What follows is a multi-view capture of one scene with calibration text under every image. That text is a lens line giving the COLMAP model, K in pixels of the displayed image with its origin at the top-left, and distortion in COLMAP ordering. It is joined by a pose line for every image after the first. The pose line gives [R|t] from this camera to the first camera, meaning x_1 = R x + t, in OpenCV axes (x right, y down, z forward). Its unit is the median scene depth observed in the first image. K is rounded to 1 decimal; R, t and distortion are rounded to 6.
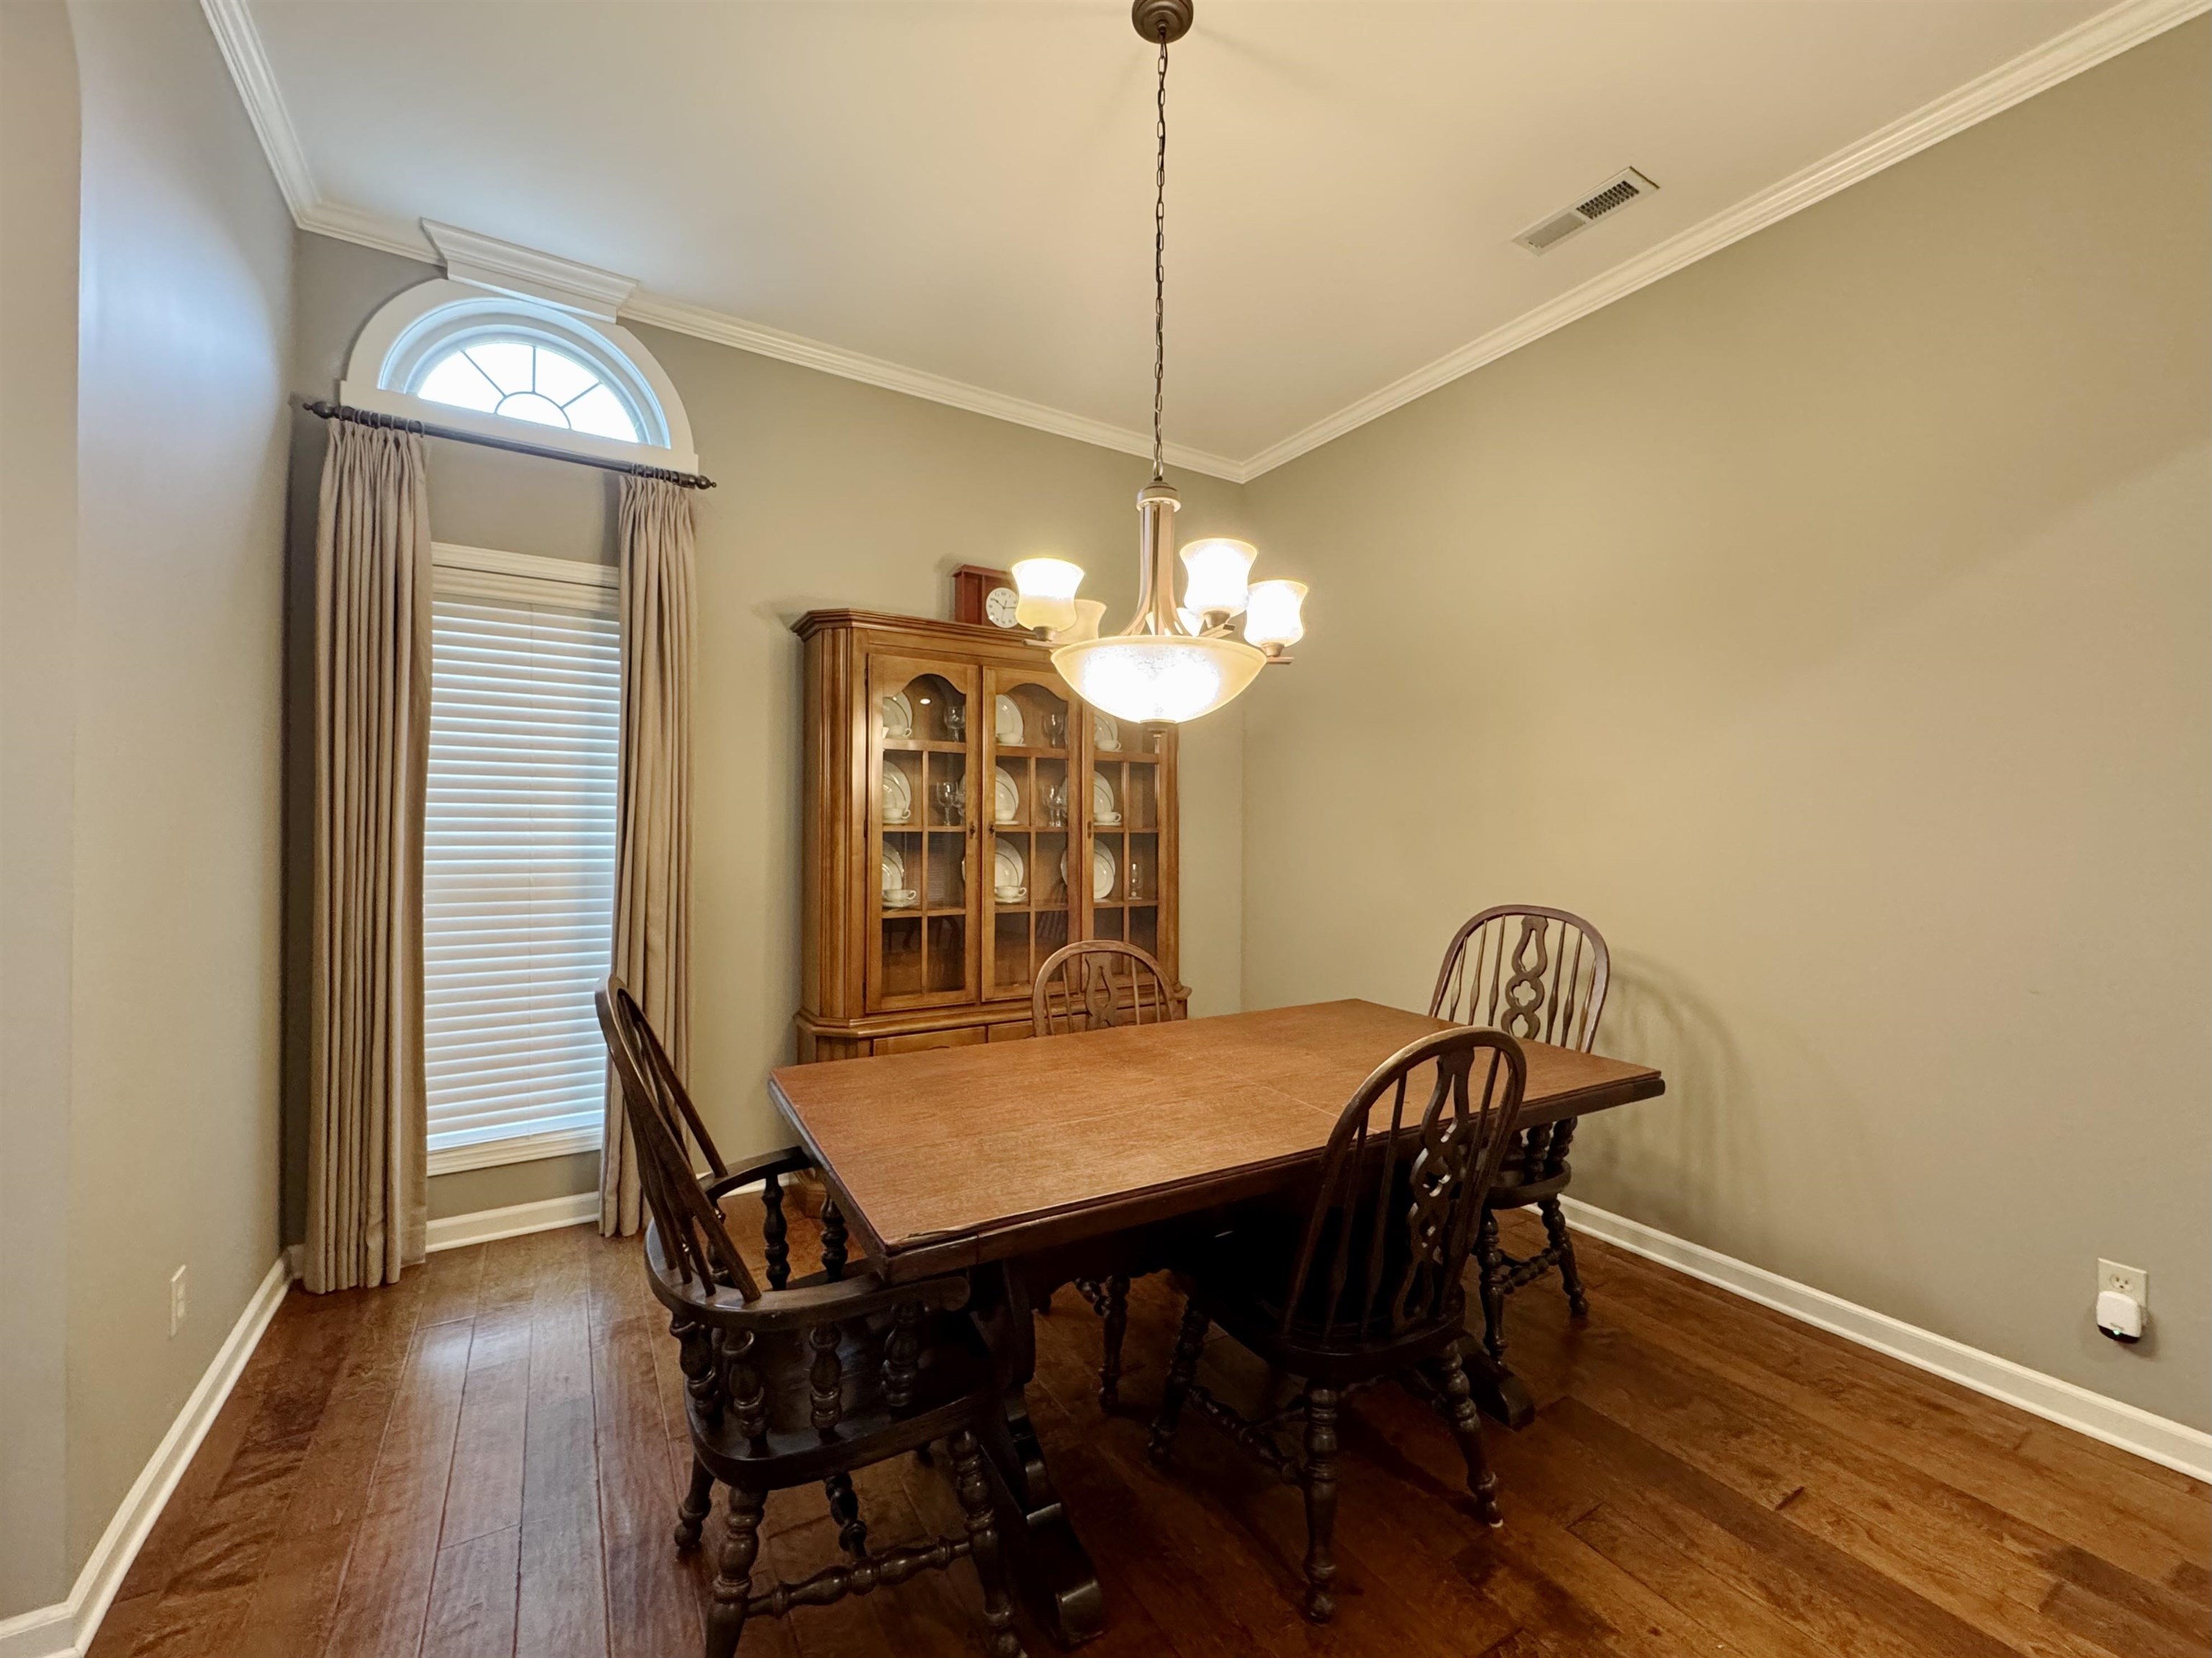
lens RADIAL K [[893.2, 0, 1097.0], [0, 893.2, 815.9], [0, 0, 1]] dist [0.000751, -0.000142]
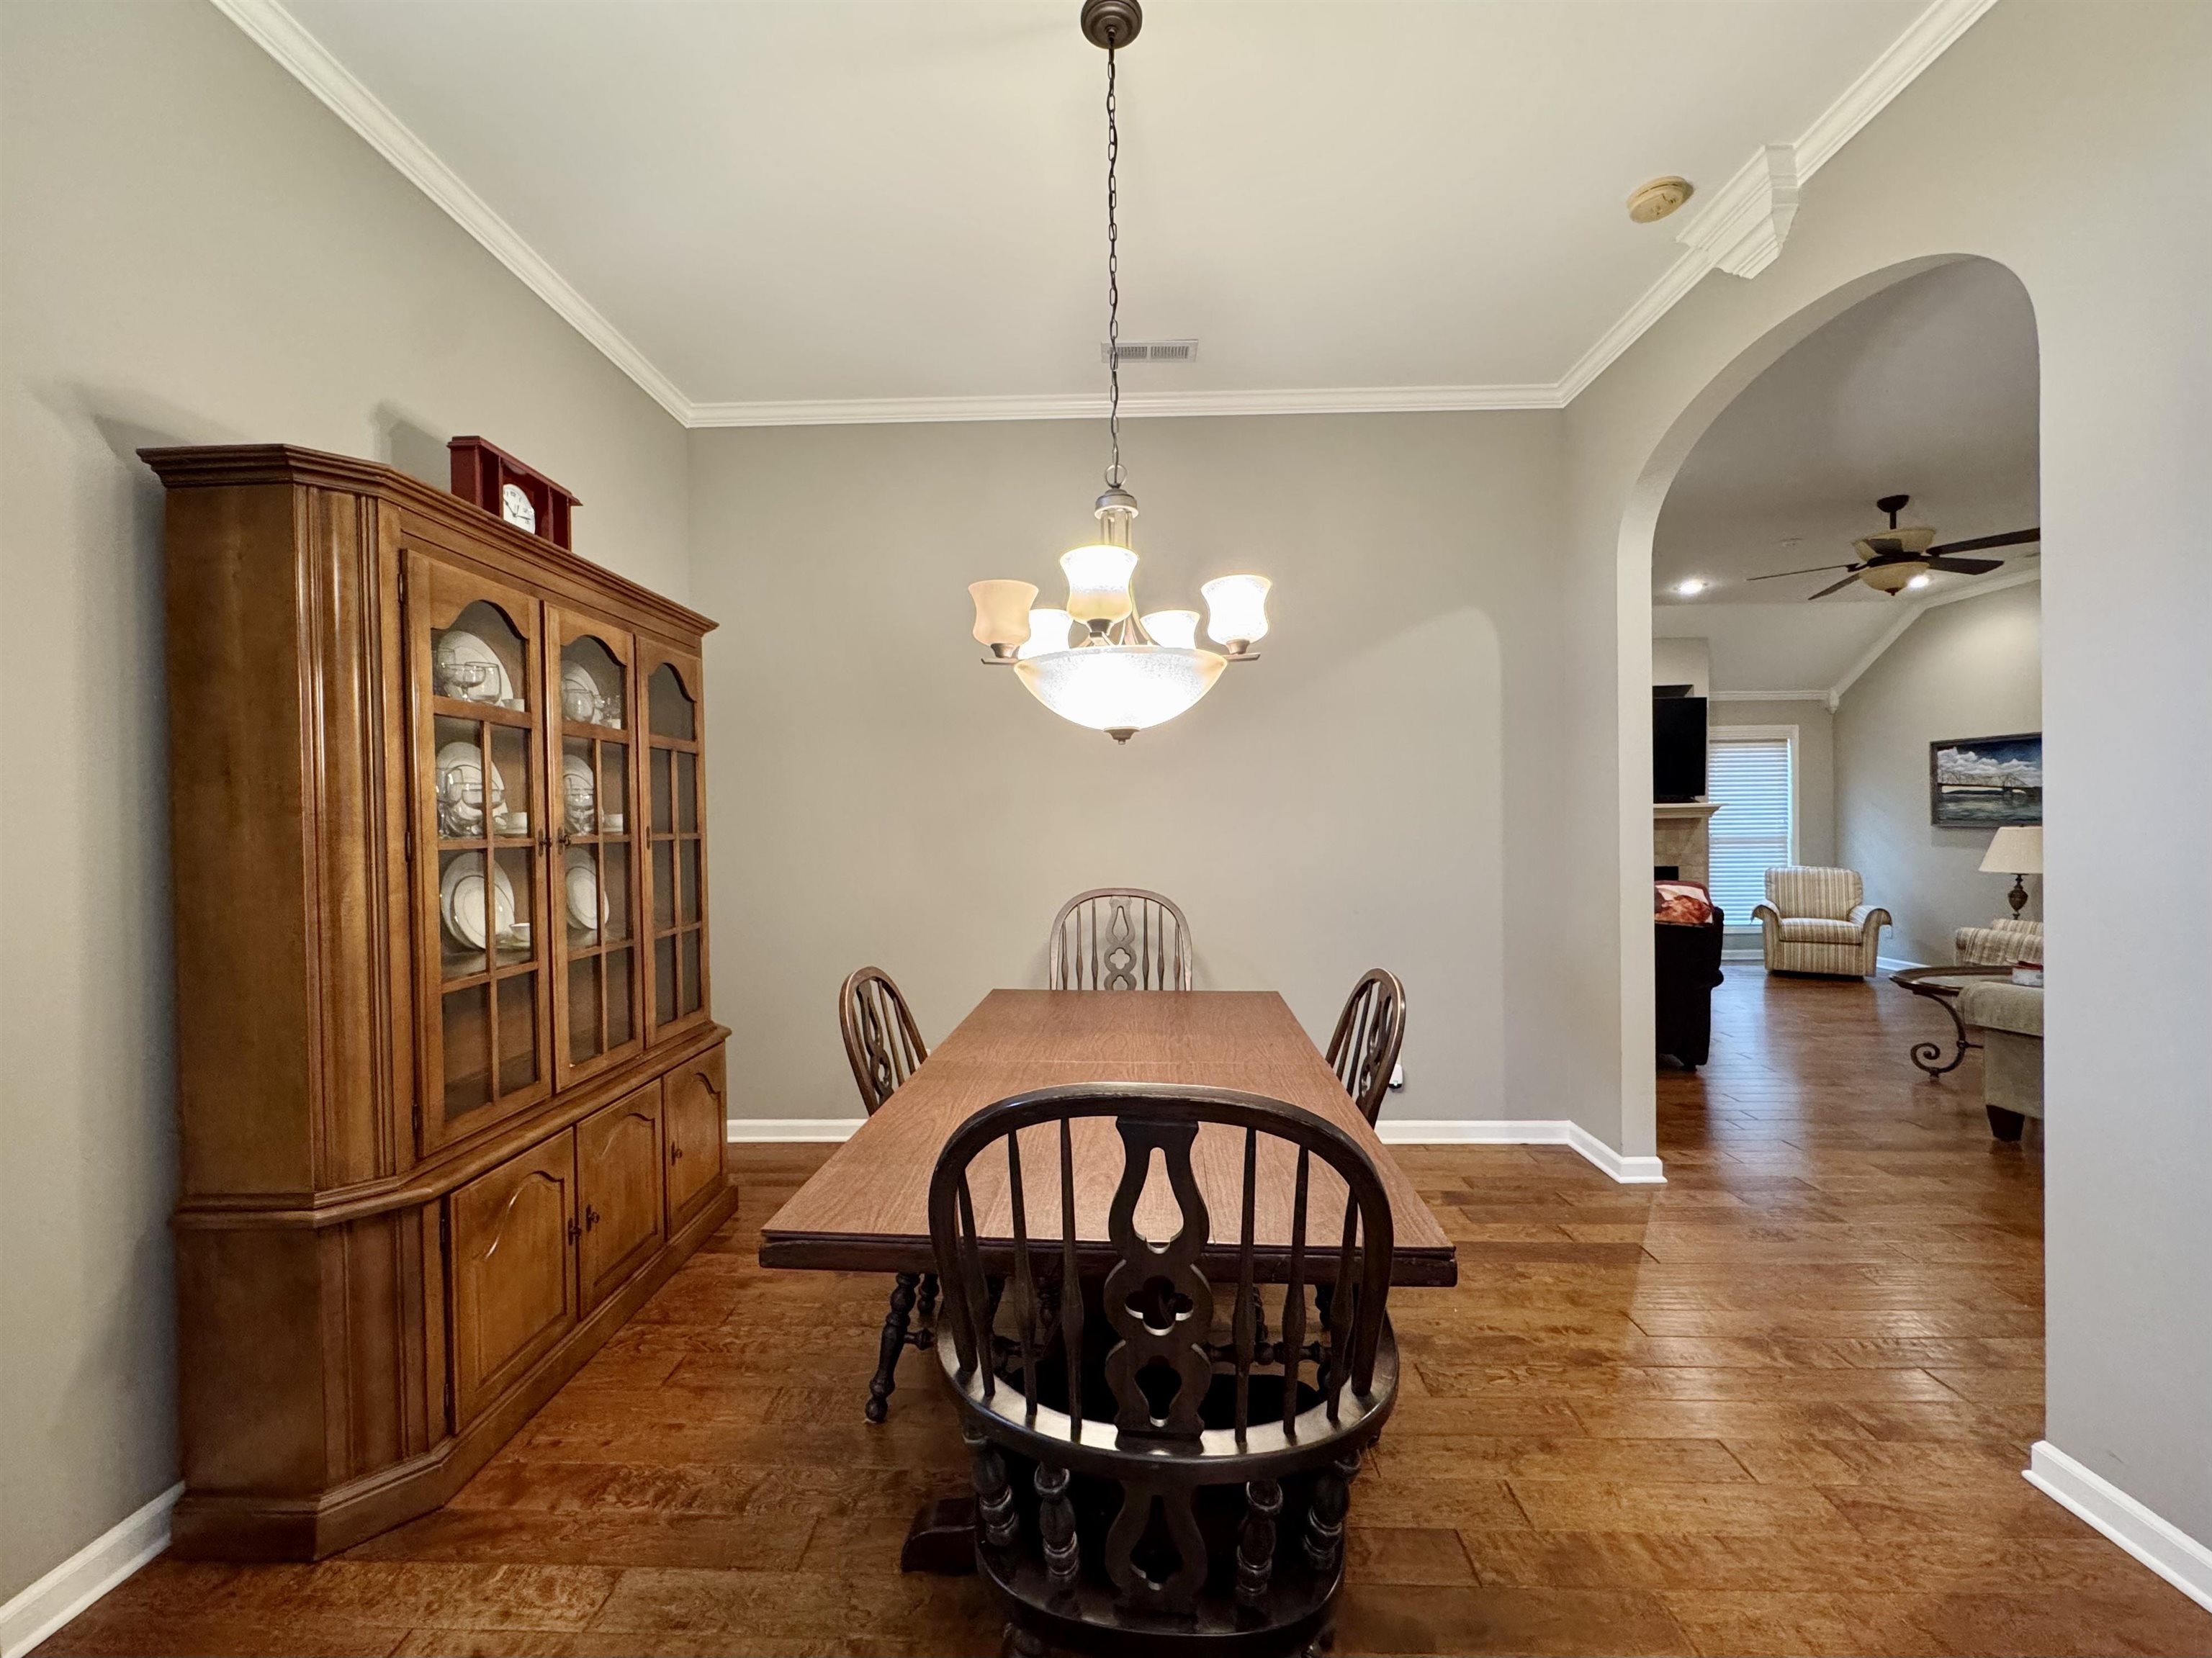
lens RADIAL K [[893.2, 0, 1097.0], [0, 893.2, 815.9], [0, 0, 1]] dist [0.000751, -0.000142]
pose [[0.552758, -0.008918, 0.833294, -0.566940], [0.000657, 0.999947, 0.010266, -0.013751], [-0.833342, -0.005128, 0.552735, 0.333744]]
